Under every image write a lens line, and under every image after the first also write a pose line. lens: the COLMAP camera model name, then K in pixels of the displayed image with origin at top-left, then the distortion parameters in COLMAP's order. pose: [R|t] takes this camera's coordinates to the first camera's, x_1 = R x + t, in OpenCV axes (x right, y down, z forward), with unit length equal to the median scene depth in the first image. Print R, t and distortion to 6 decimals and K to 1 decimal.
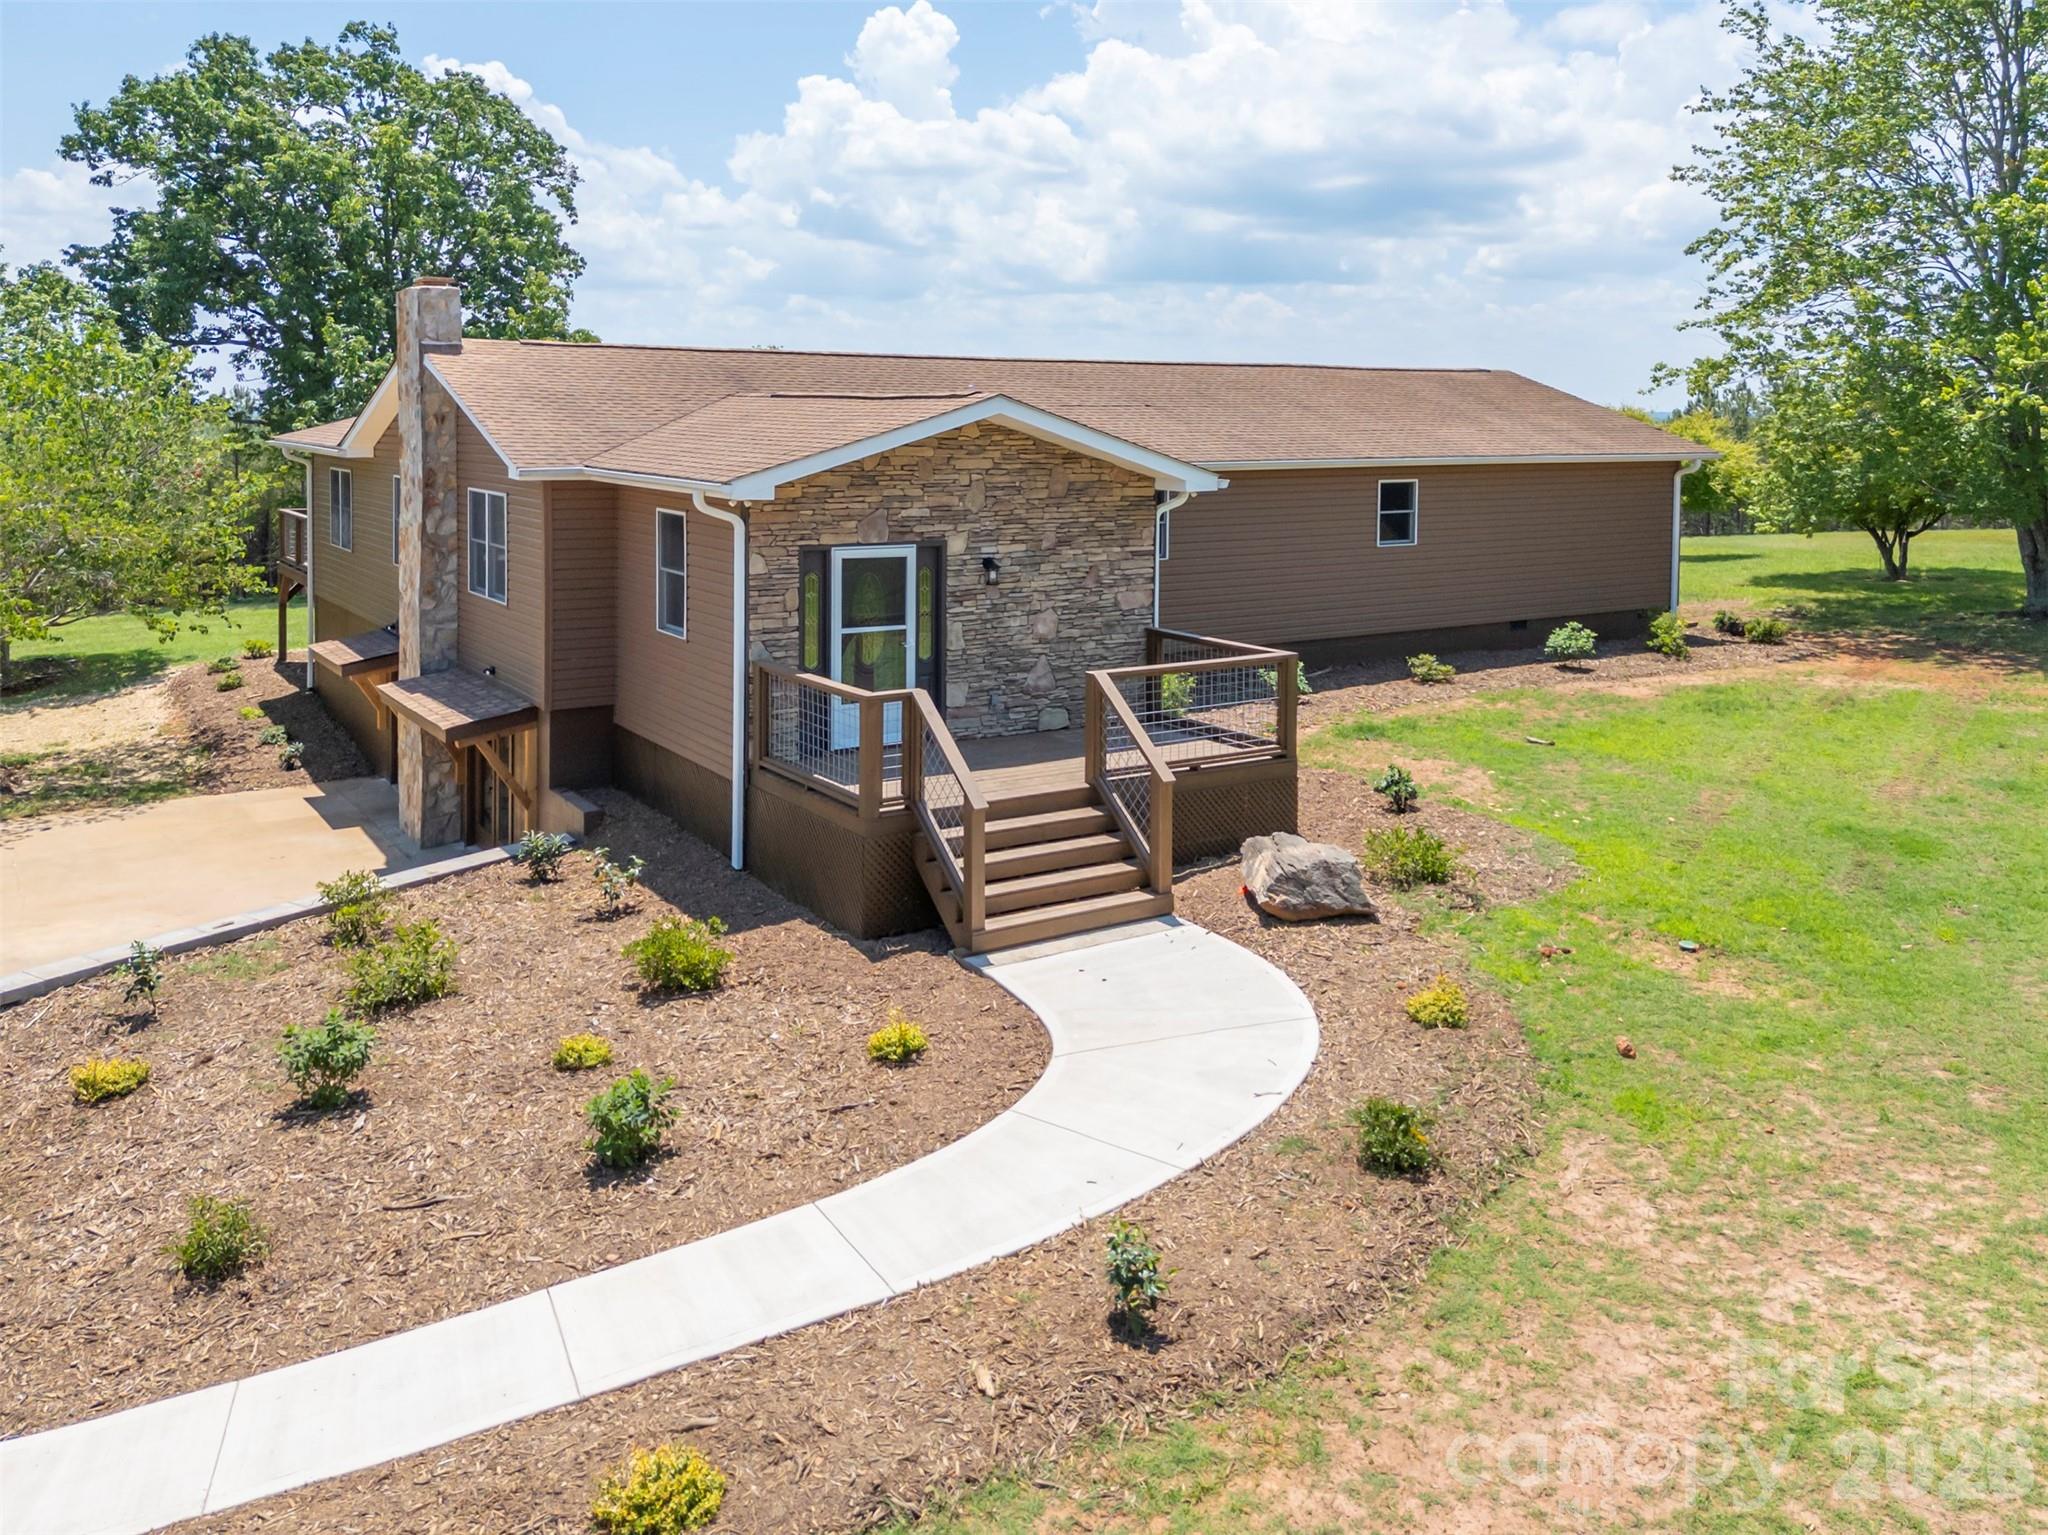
lens RADIAL K [[1519.3, 0, 1086.8], [0, 1519.3, 754.0], [0, 0, 1]] dist [0.067152, -0.031457]
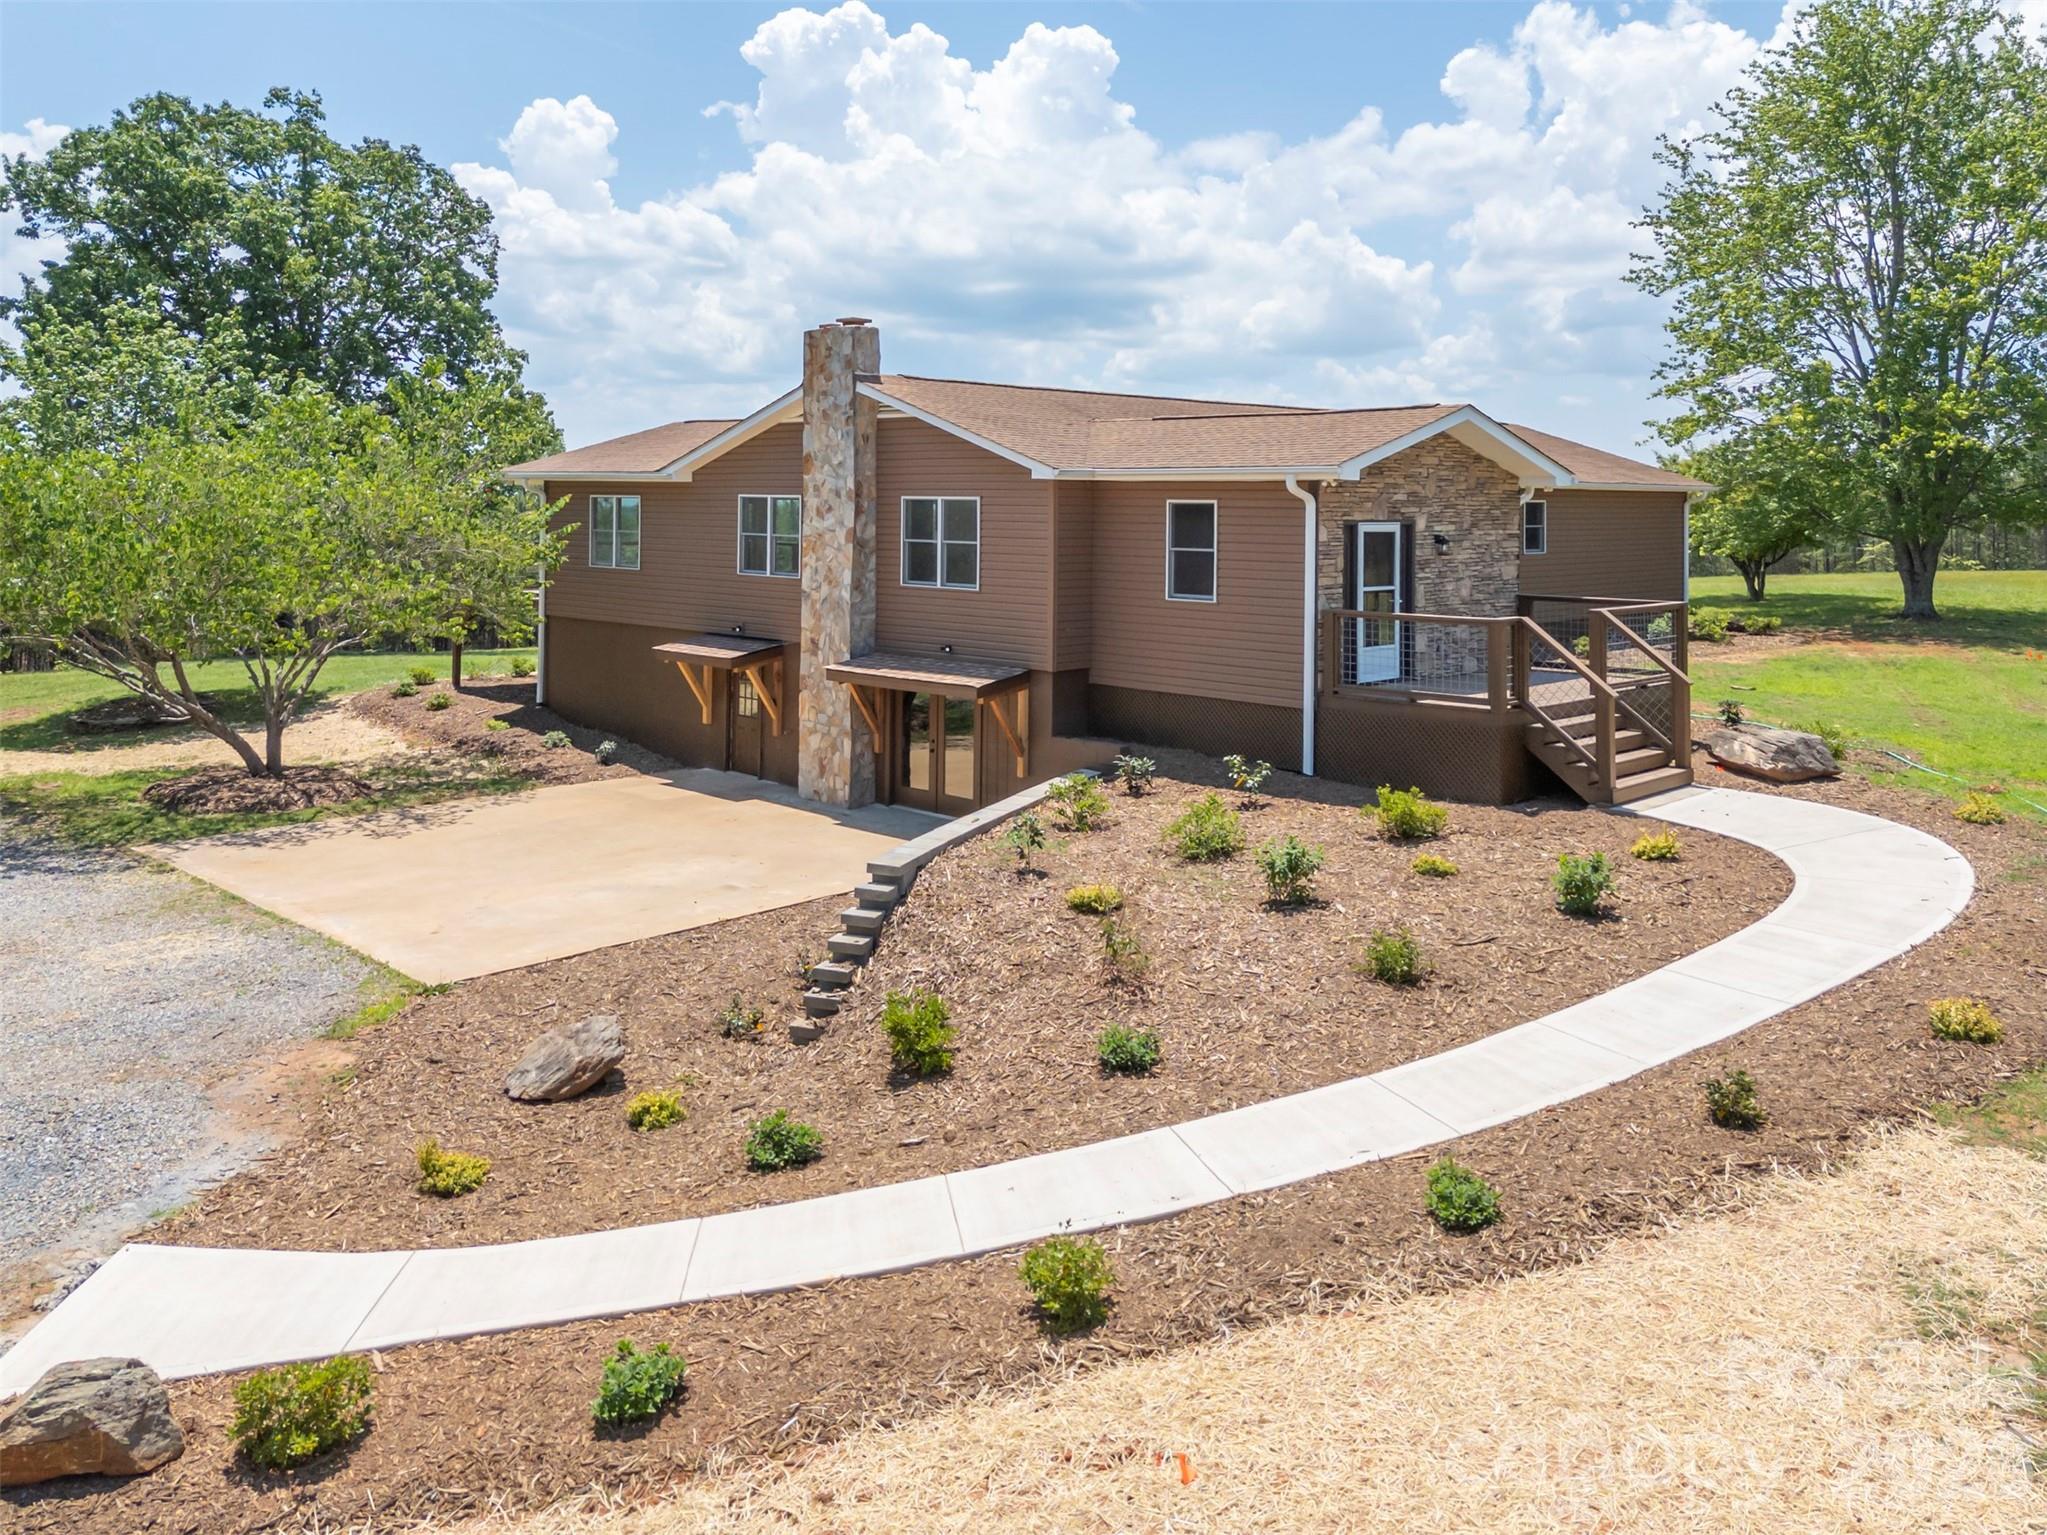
lens RADIAL K [[1504.4, 0, 1023.5], [0, 1504.4, 767.5], [0, 0, 1]] dist [0.065968, -0.035562]
pose [[0.978035, -0.033342, 0.205756, -0.636552], [0.043384, 0.998067, -0.044490, 0.101012], [-0.203875, 0.052440, 0.977591, -0.146745]]
